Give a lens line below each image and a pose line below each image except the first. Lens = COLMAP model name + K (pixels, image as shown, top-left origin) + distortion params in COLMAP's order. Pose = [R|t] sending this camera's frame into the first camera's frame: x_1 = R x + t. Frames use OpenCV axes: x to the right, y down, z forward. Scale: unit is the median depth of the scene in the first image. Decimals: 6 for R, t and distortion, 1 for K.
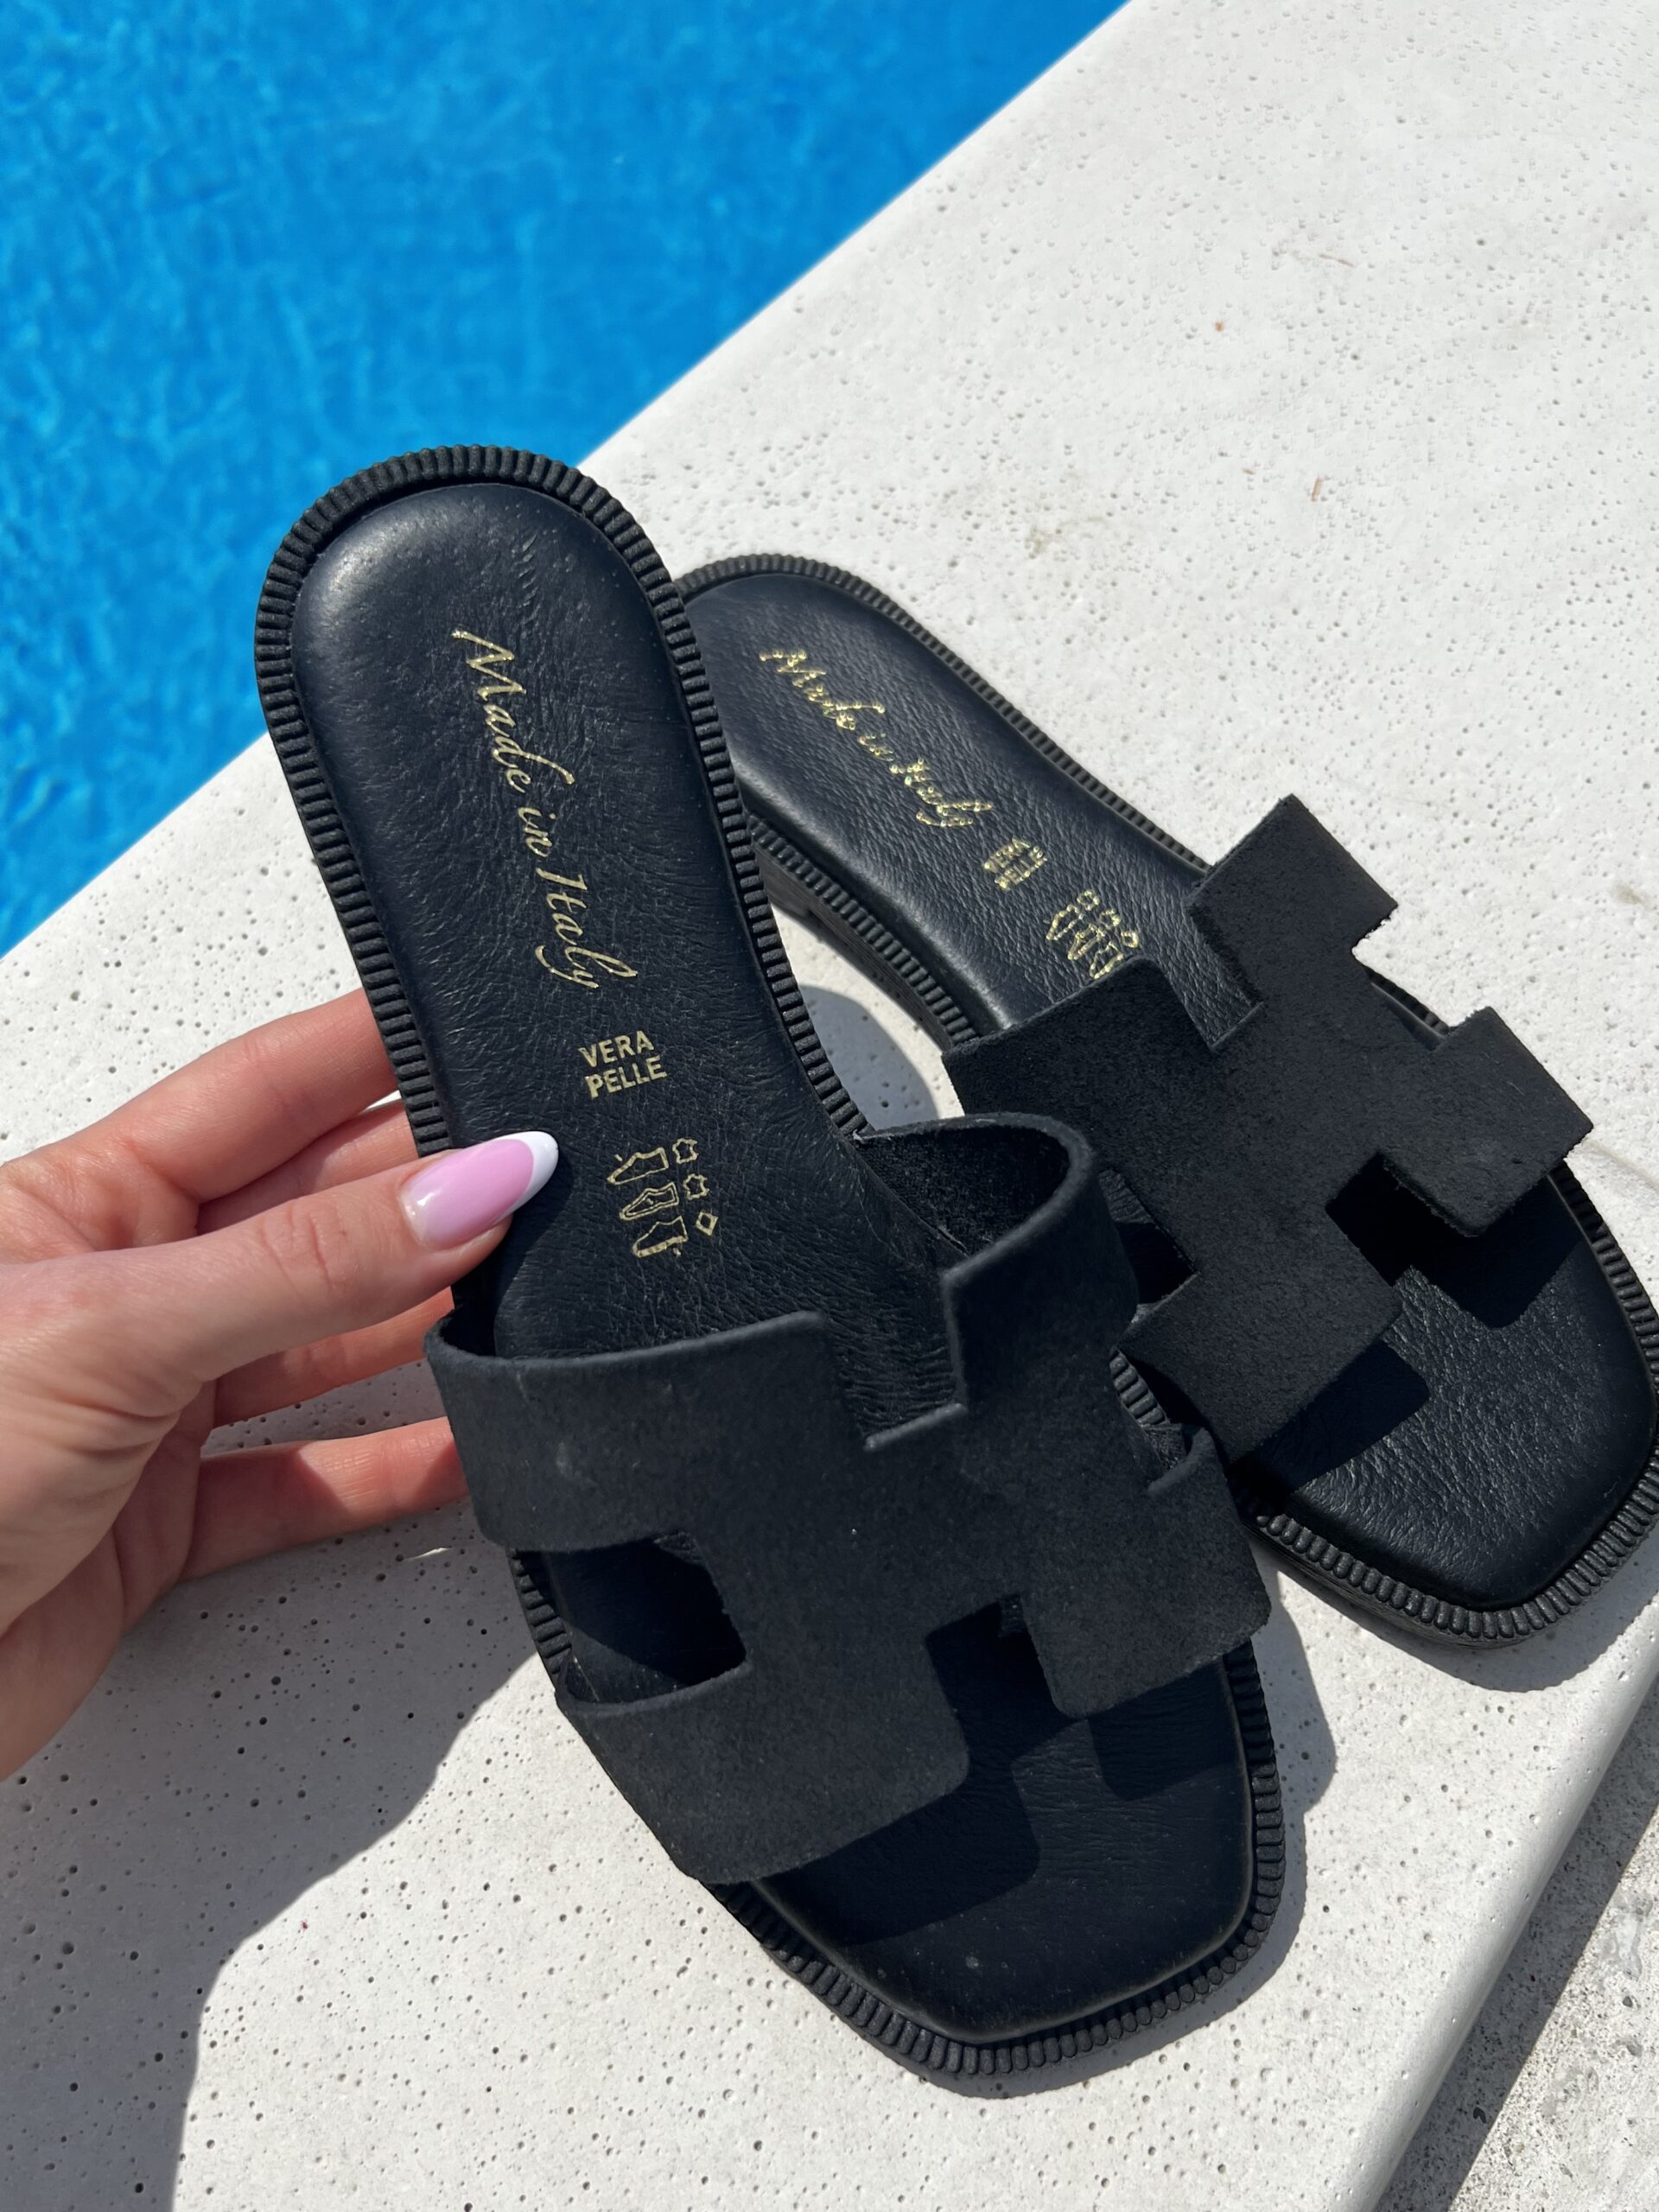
lens RADIAL K [[2021.0, 0, 830.2], [0, 2021.0, 1102.5], [0, 0, 1]] dist [-0.005582, 0.000000]
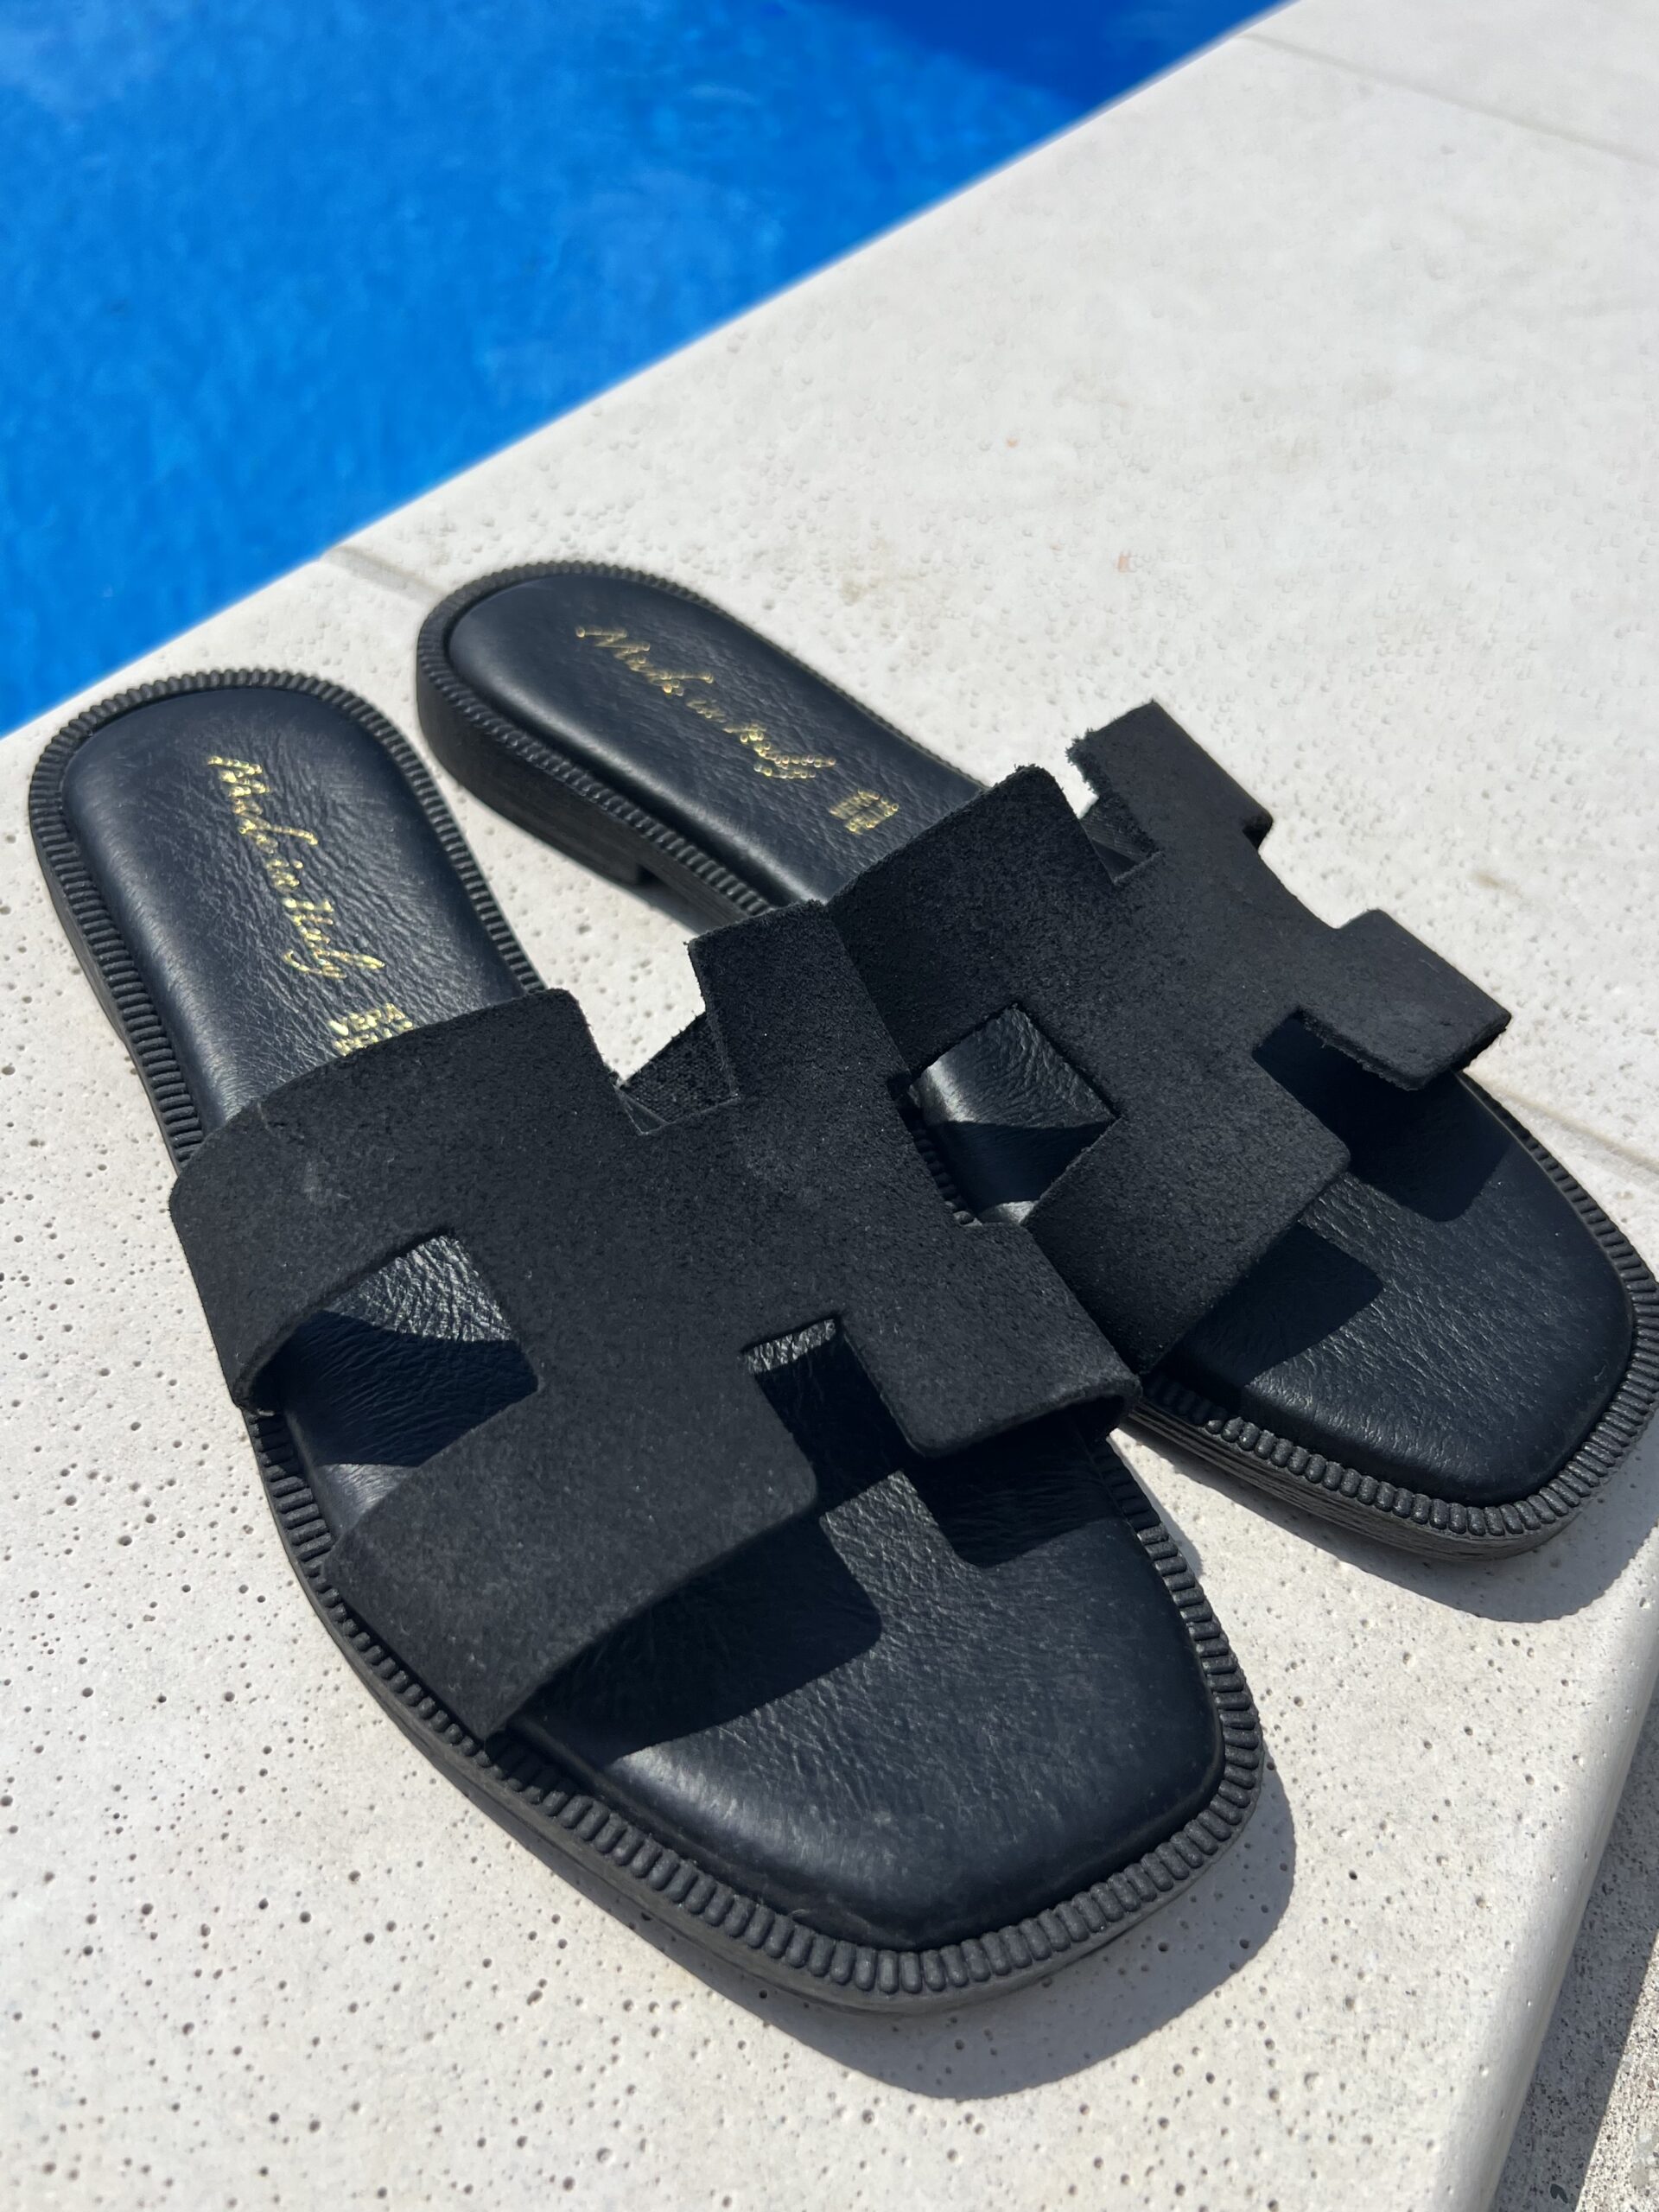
lens RADIAL K [[2038.9, 0, 829.9], [0, 2038.9, 1106.3], [0, 0, 1]] dist [-0.010359, 0.000000]
pose [[0.990683, -0.011755, 0.135677, -0.059252], [0.049189, 0.959898, -0.276002, 0.307166], [-0.126991, 0.280104, 0.951533, 0.176185]]
